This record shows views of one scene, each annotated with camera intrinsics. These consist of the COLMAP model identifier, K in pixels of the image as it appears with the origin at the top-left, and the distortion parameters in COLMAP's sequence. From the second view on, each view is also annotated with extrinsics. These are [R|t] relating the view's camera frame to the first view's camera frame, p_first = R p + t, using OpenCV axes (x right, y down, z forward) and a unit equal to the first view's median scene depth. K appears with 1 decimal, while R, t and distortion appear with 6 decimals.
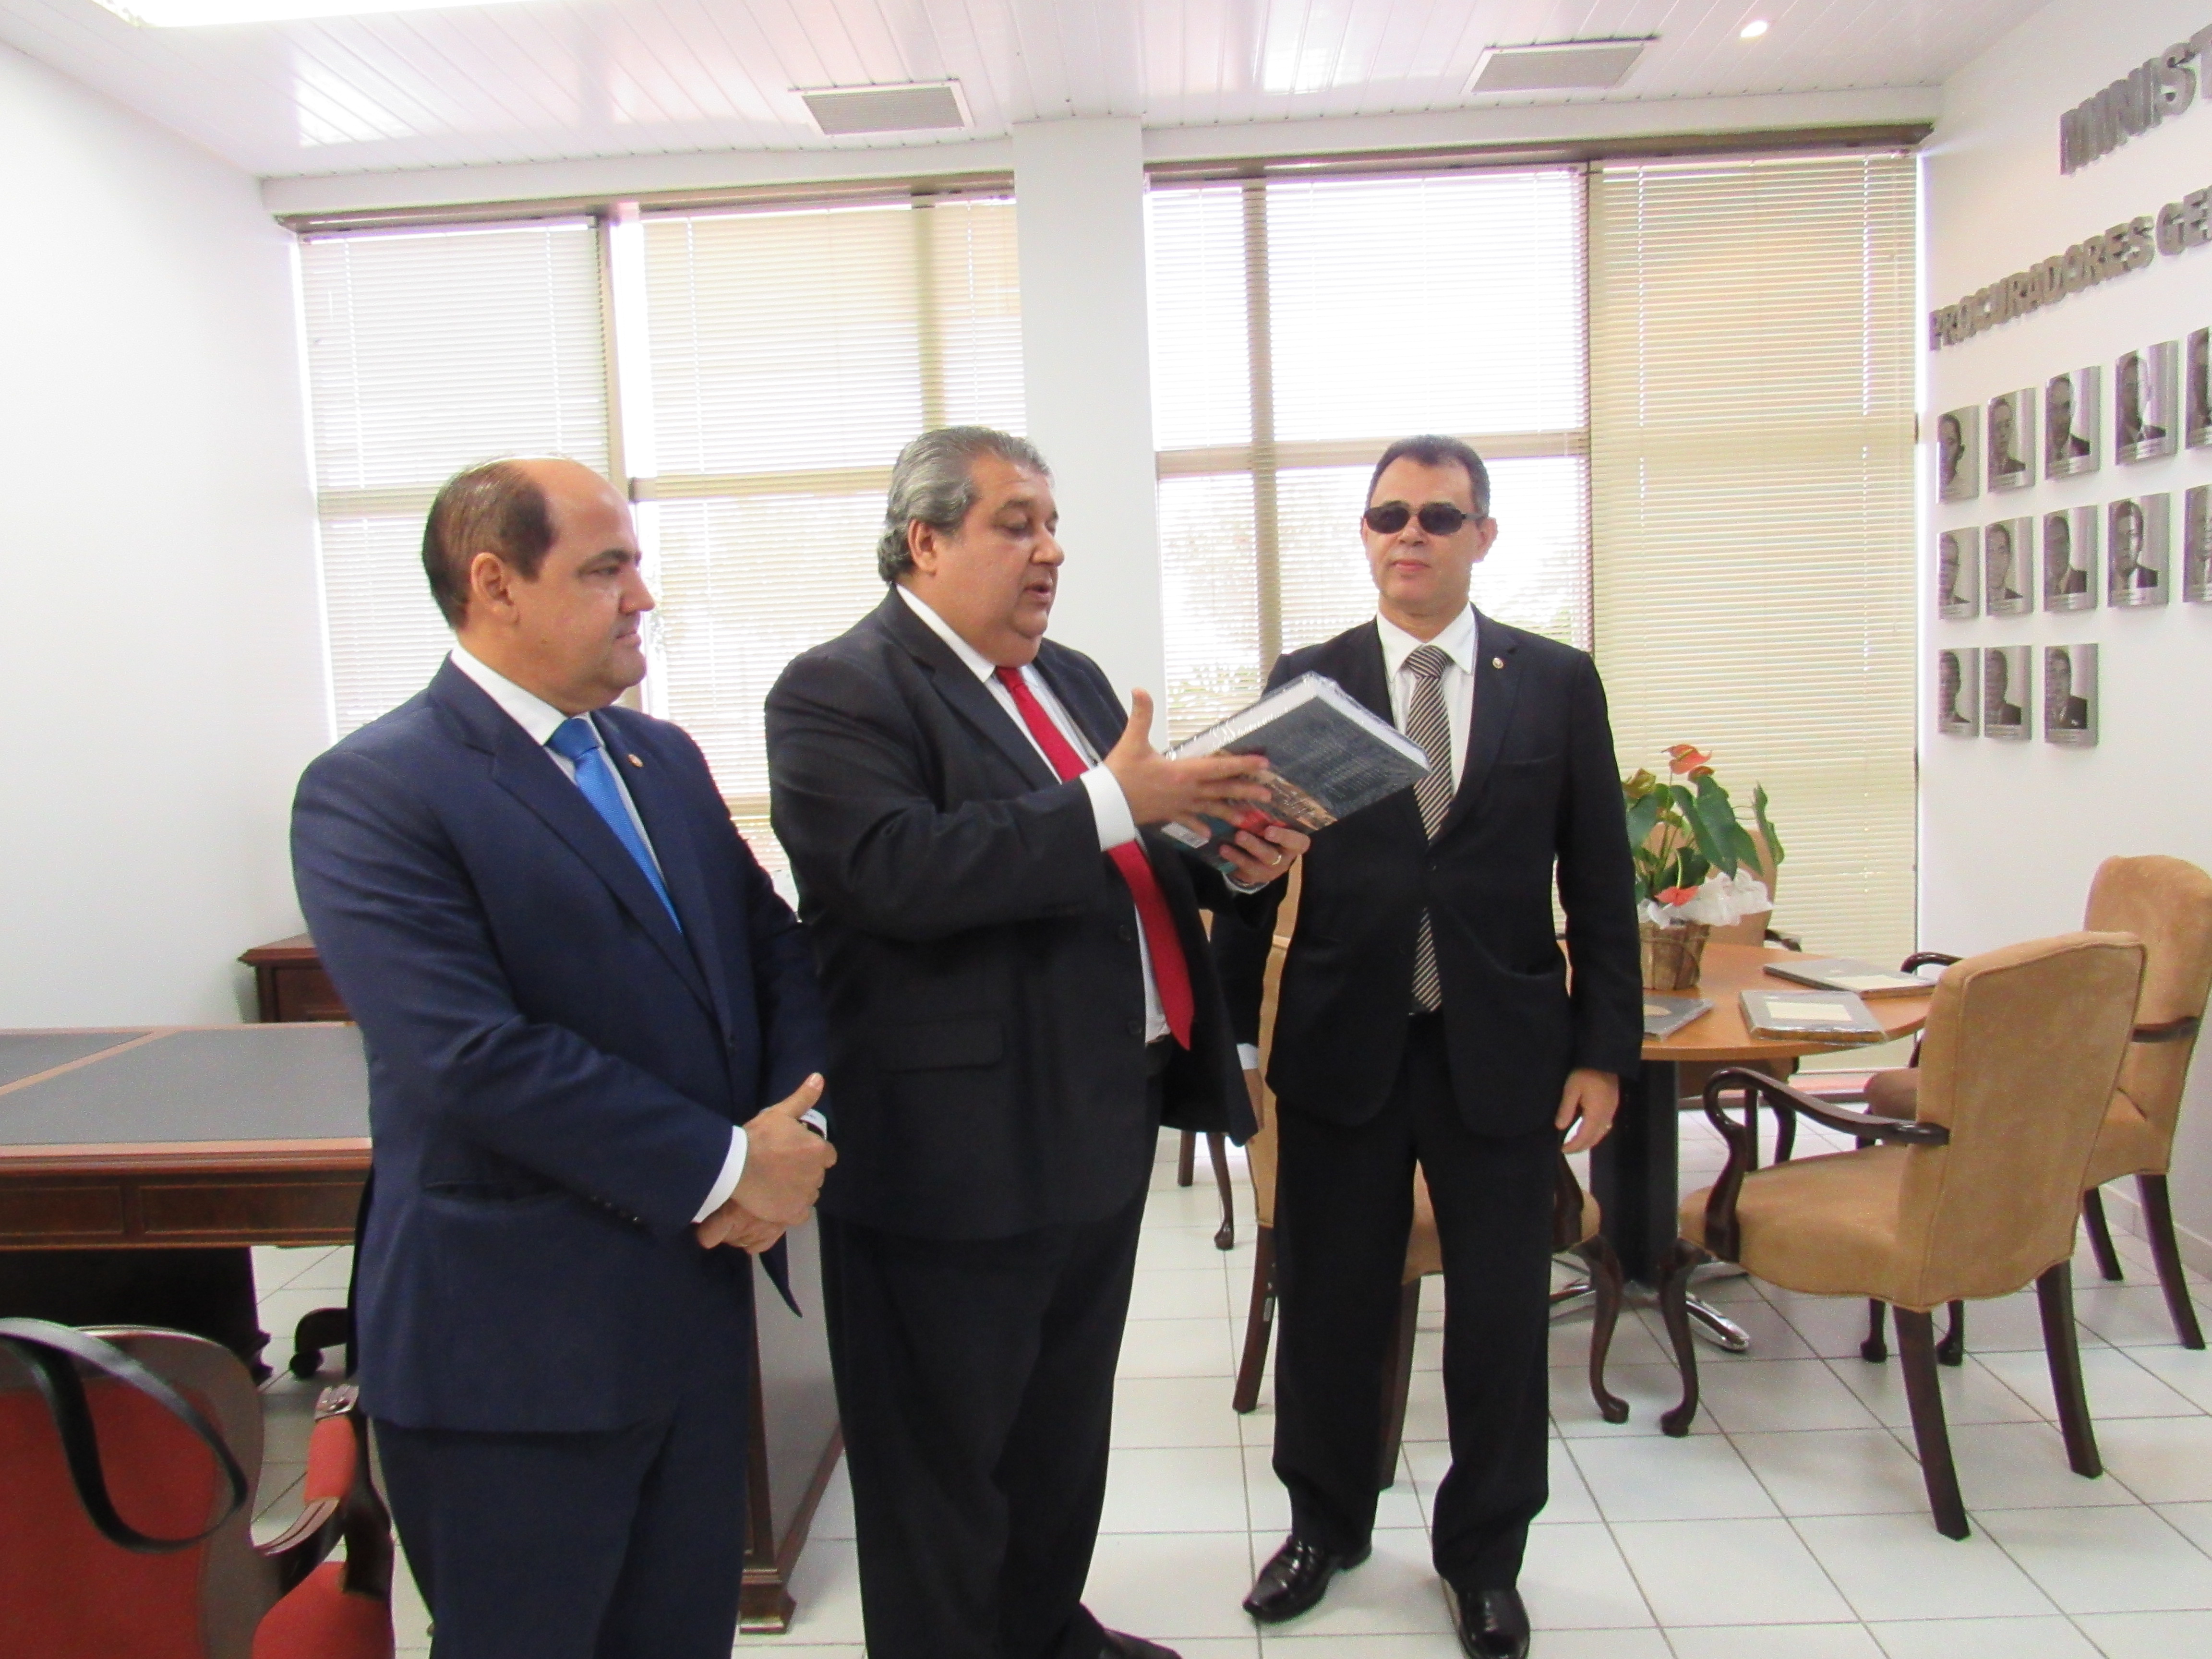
lens RADIAL K [[1624.5, 0, 1106.0], [0, 1624.5, 829.5], [0, 0, 1]] dist [-0.010879, 0.006271]
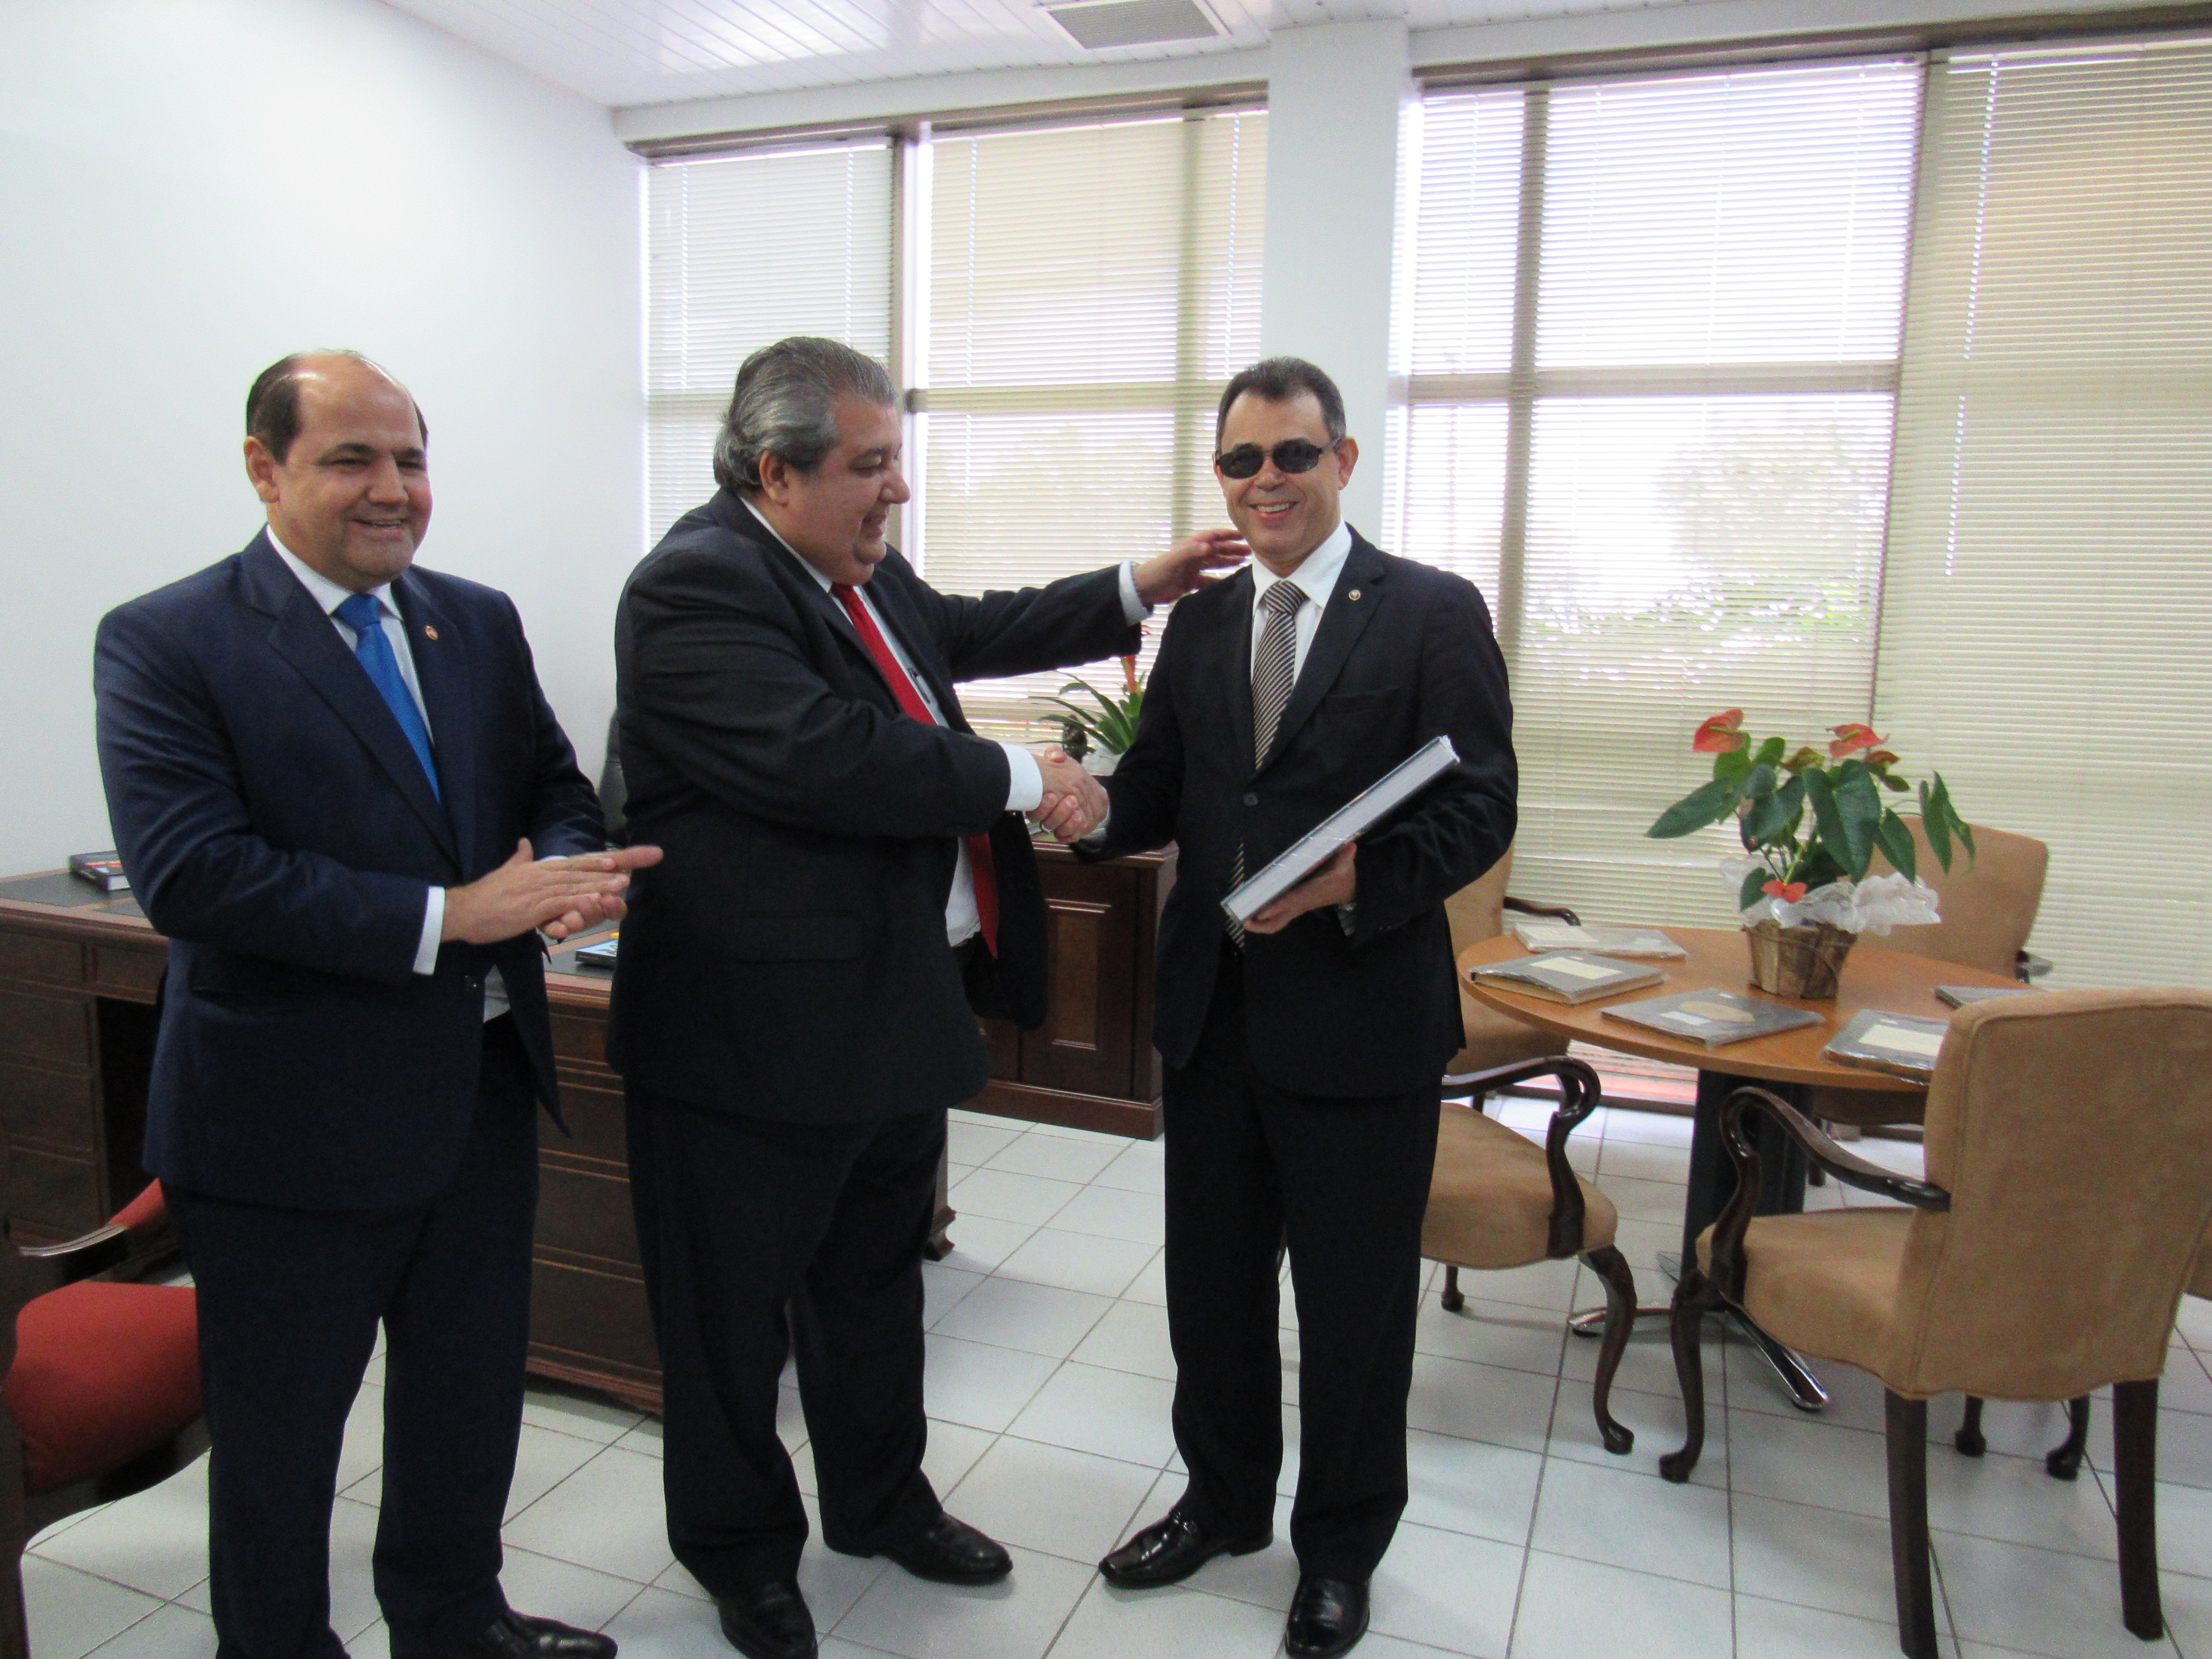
lens RADIAL K [[1613.1, 0, 1106.0], [0, 1613.1, 829.5], [0, 0, 1]] dist [-0.005617, -0.008446]
pose [[0.948473, 0.107126, -0.298198, 0.182643], [-0.093295, 0.993812, 0.060280, -0.008294], [0.302811, -0.029354, 0.952599, 0.036196]]
